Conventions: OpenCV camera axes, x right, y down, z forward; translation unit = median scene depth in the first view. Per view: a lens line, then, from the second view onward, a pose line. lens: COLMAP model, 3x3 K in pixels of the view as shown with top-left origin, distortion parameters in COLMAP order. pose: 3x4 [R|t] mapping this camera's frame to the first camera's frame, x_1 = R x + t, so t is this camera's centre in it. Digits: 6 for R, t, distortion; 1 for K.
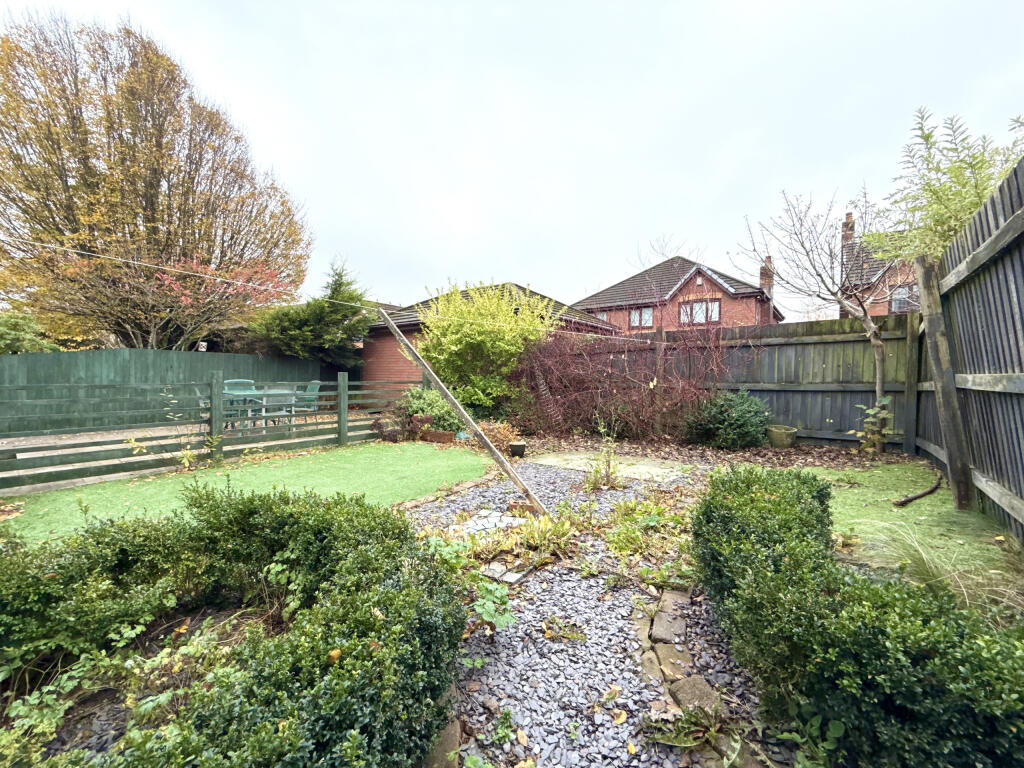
lens RADIAL K [[408.2, 0, 510.4], [0, 408.2, 381.6], [0, 0, 1]] dist [0.000700, 0.000585]
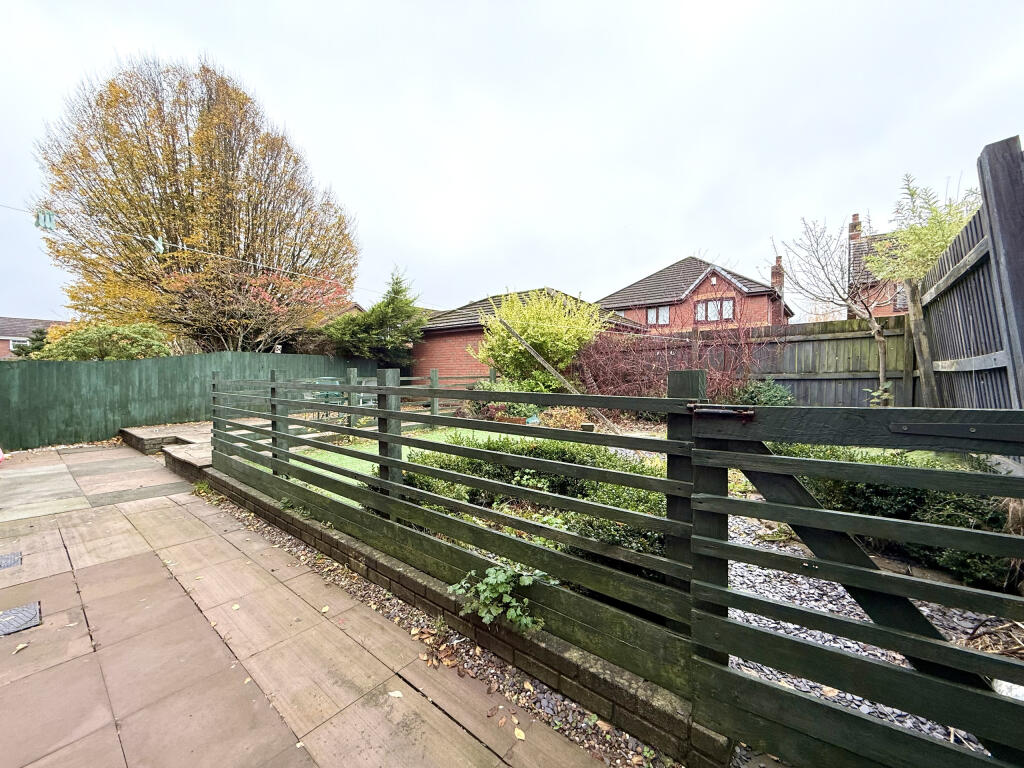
lens RADIAL K [[408.2, 0, 510.4], [0, 408.2, 381.6], [0, 0, 1]] dist [0.000700, 0.000585]
pose [[0.999863, -0.012537, -0.010777, -0.138174], [0.012587, 0.999910, 0.004587, 0.009534], [0.010719, -0.004722, 0.999931, -0.163810]]
